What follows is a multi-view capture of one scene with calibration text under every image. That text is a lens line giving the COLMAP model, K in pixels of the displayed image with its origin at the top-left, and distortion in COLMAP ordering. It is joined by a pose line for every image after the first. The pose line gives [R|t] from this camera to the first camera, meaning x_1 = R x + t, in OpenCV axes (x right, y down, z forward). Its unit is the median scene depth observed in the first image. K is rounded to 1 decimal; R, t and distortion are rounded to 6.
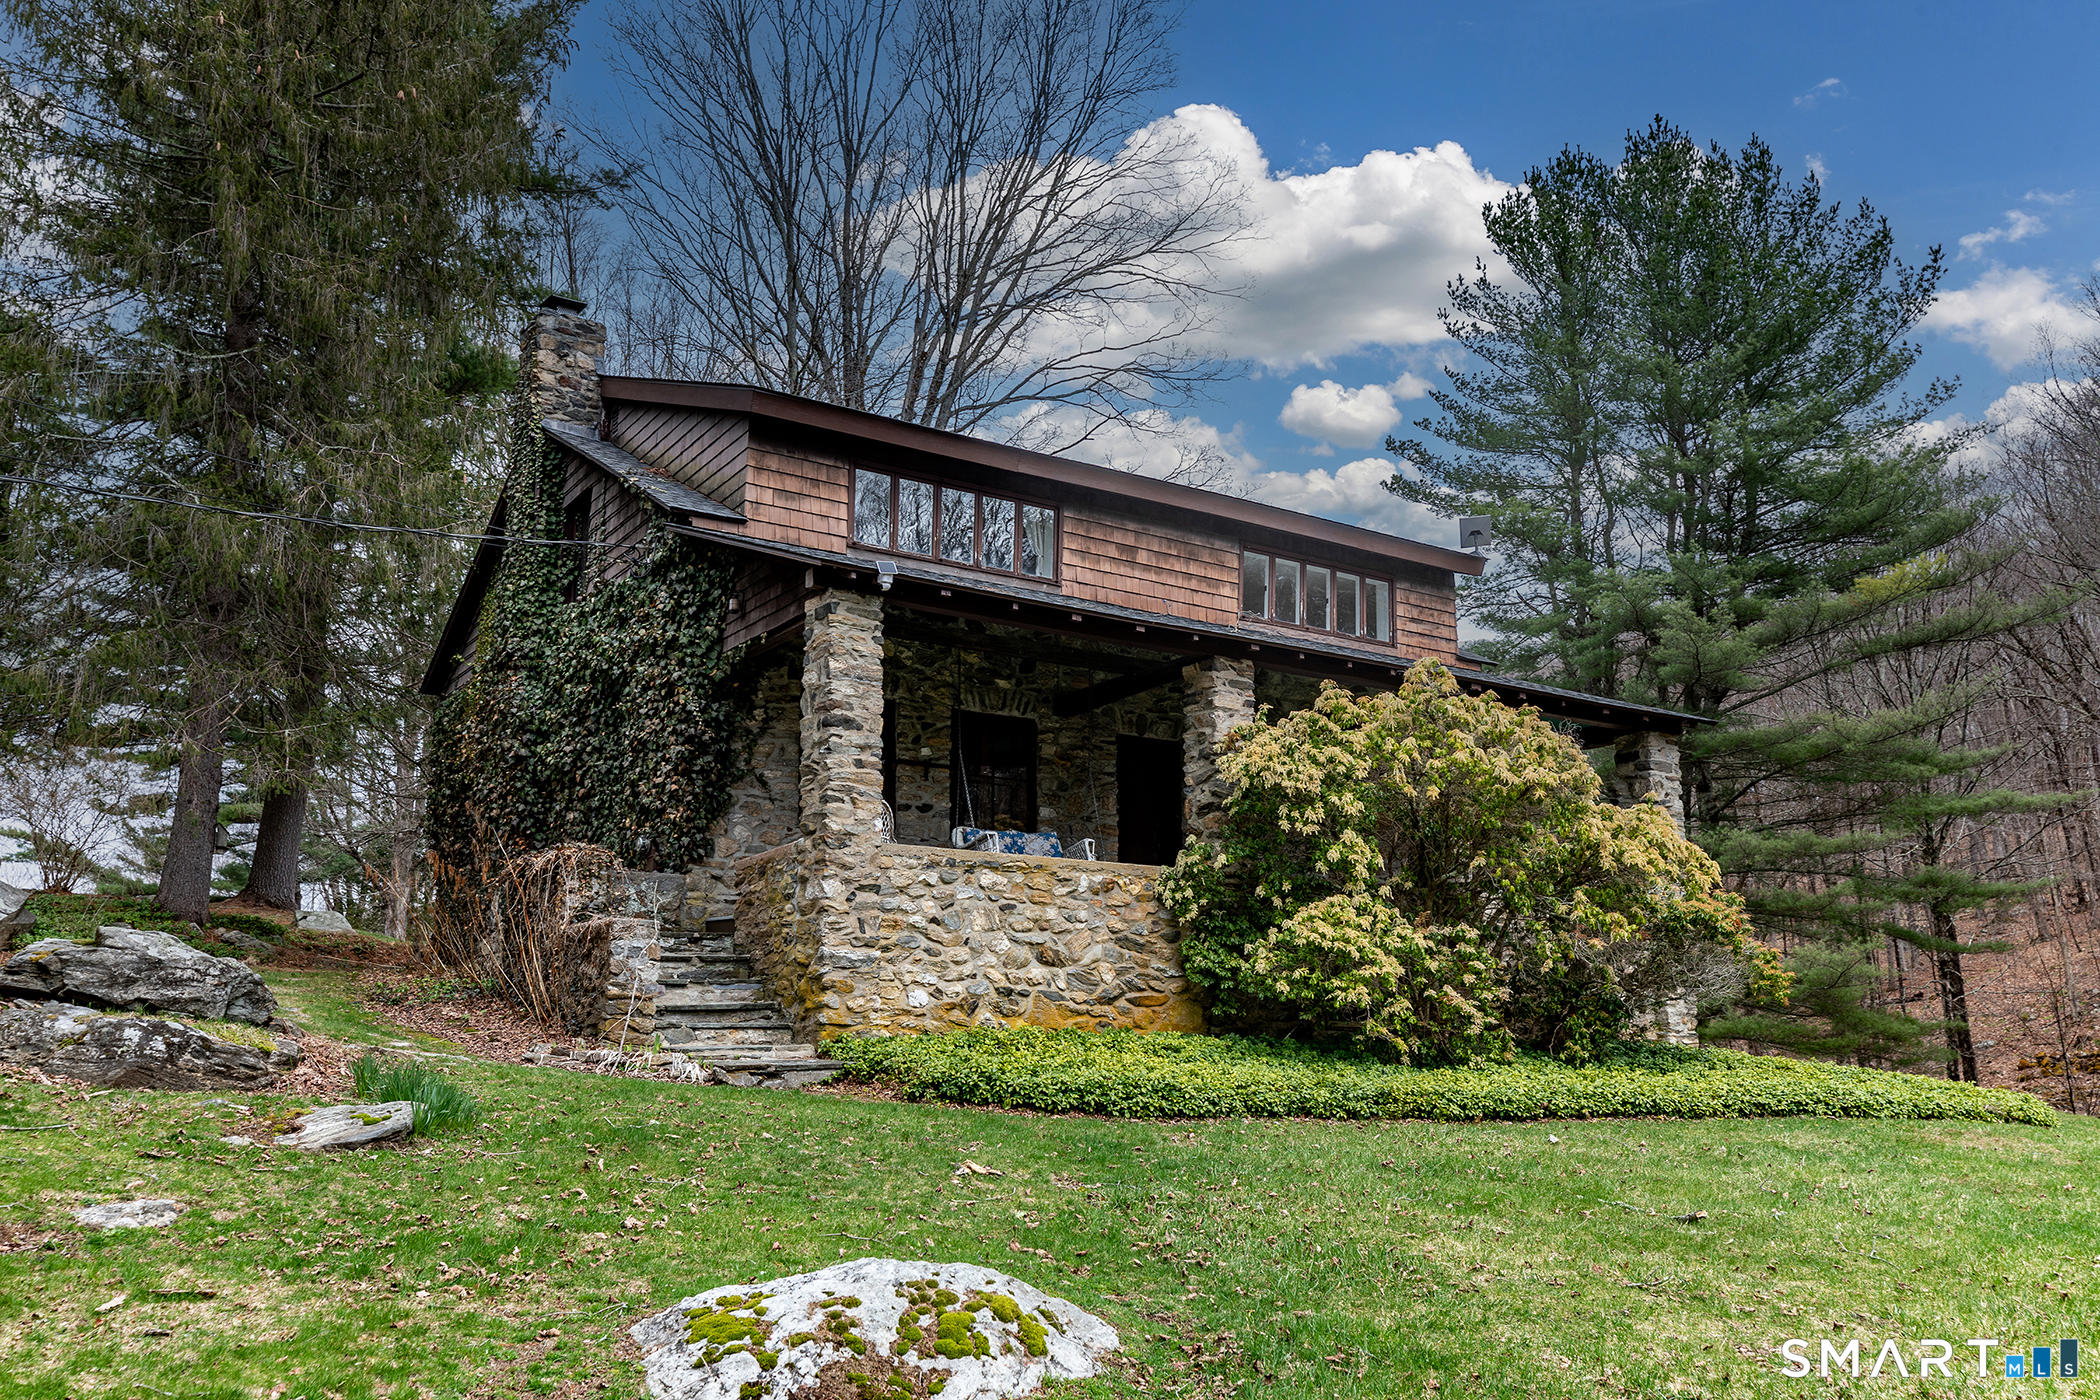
lens RADIAL K [[1682.3, 0, 1049.8], [0, 1682.3, 691.7], [0, 0, 1]] dist [0.049254, 0.000845]
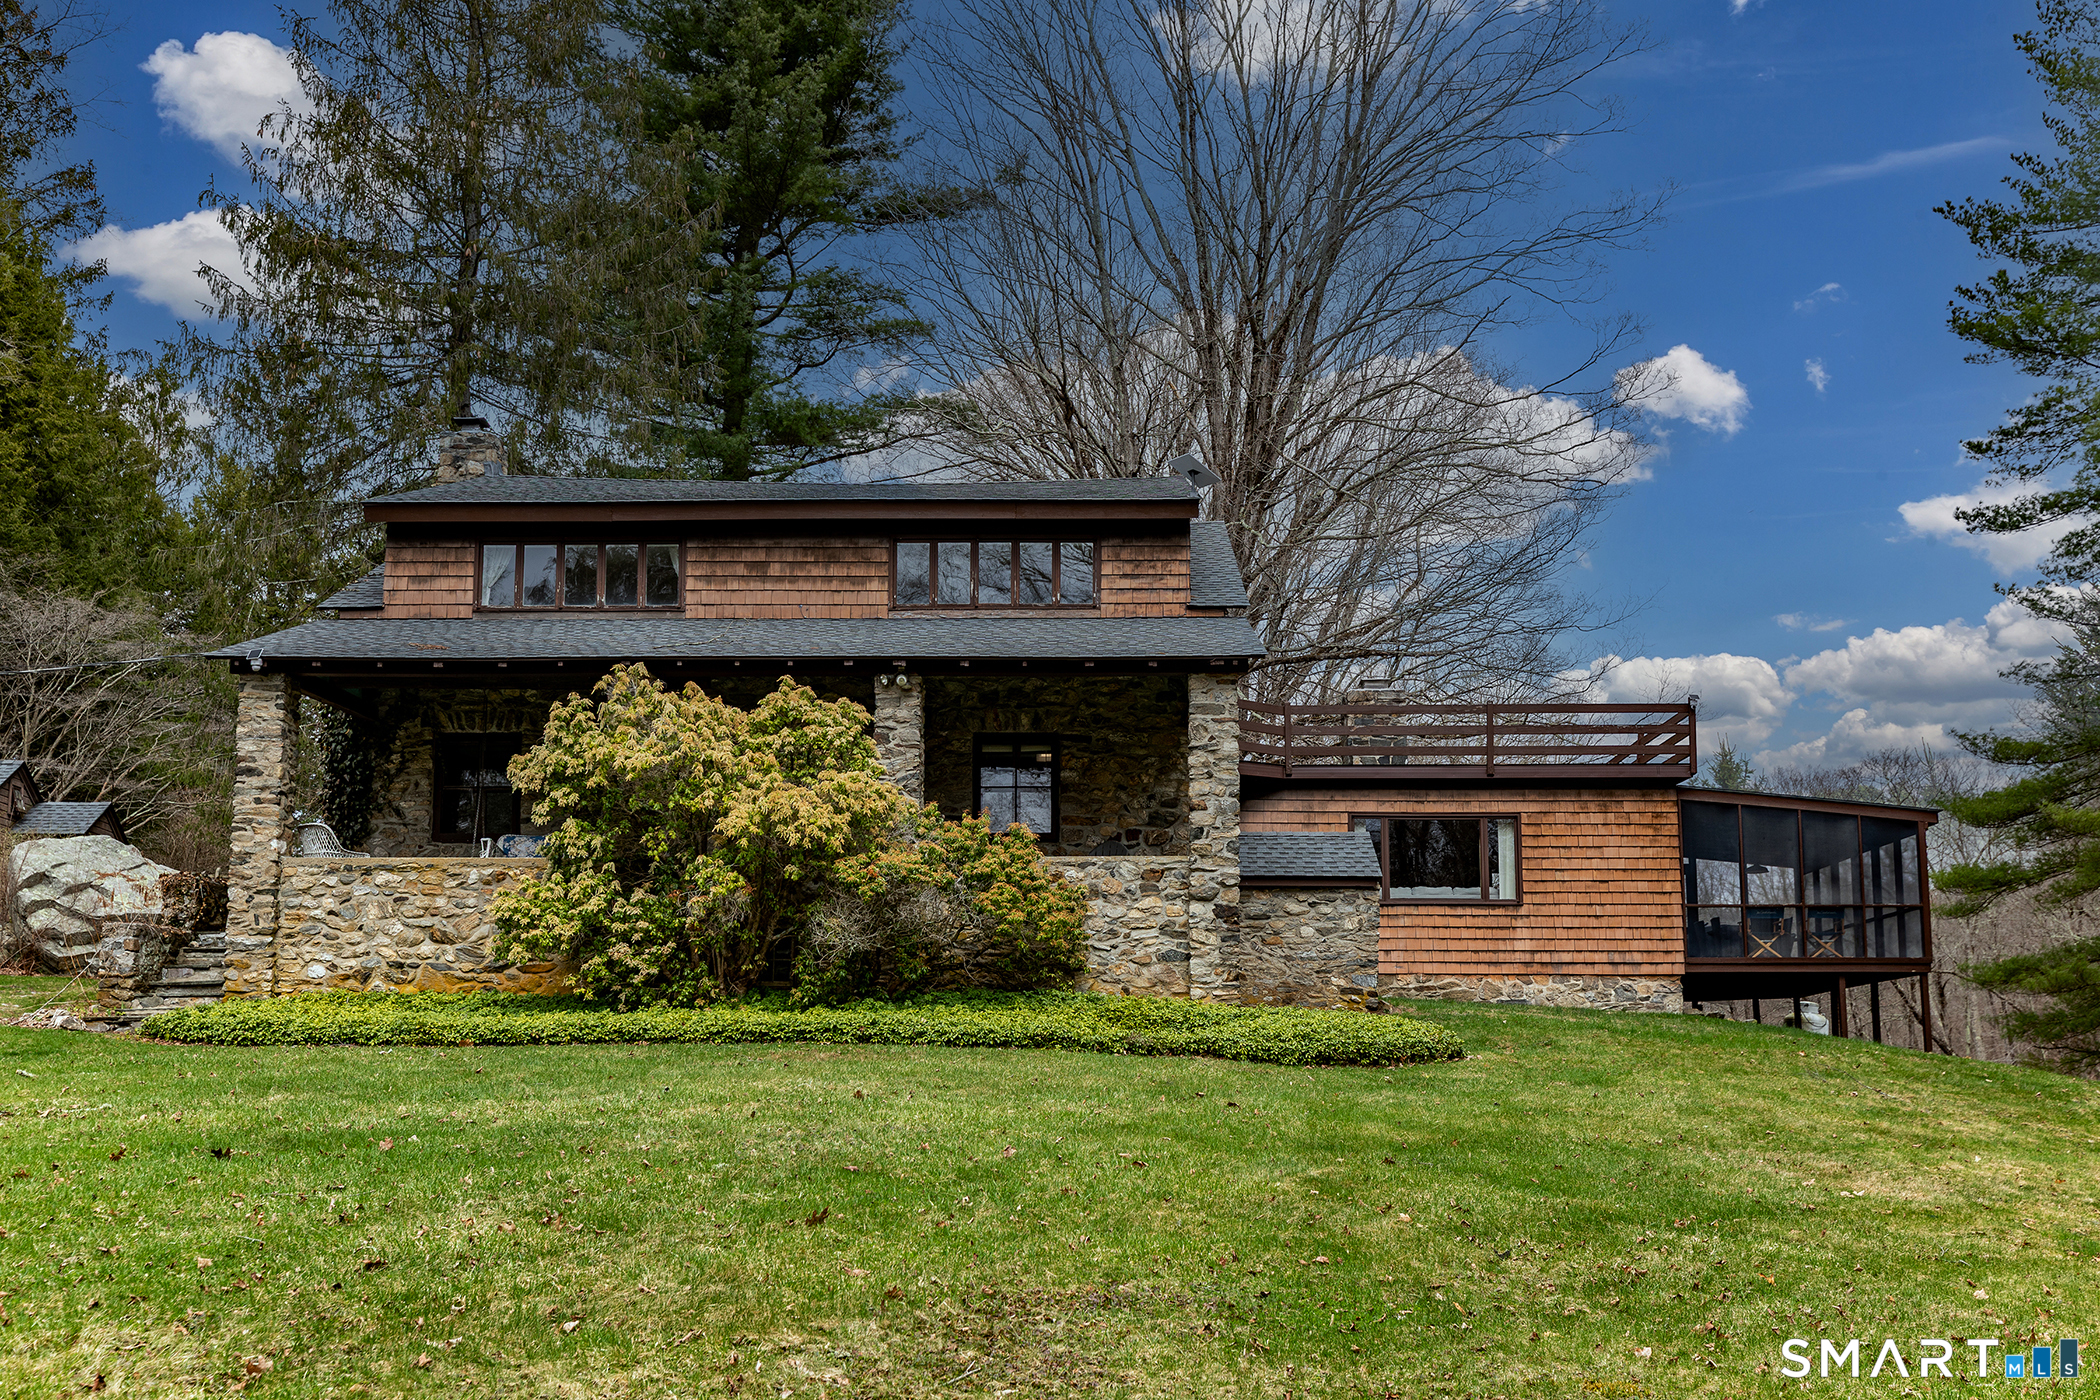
lens RADIAL K [[2096.8, 0, 1051.6], [0, 2096.8, 706.1], [0, 0, 1]] dist [0.010071, 0.000000]
pose [[0.826526, -0.109383, -0.552168, 1.286792], [0.122891, 0.992340, -0.012628, 0.063590], [0.549320, -0.057419, 0.833637, -0.049060]]
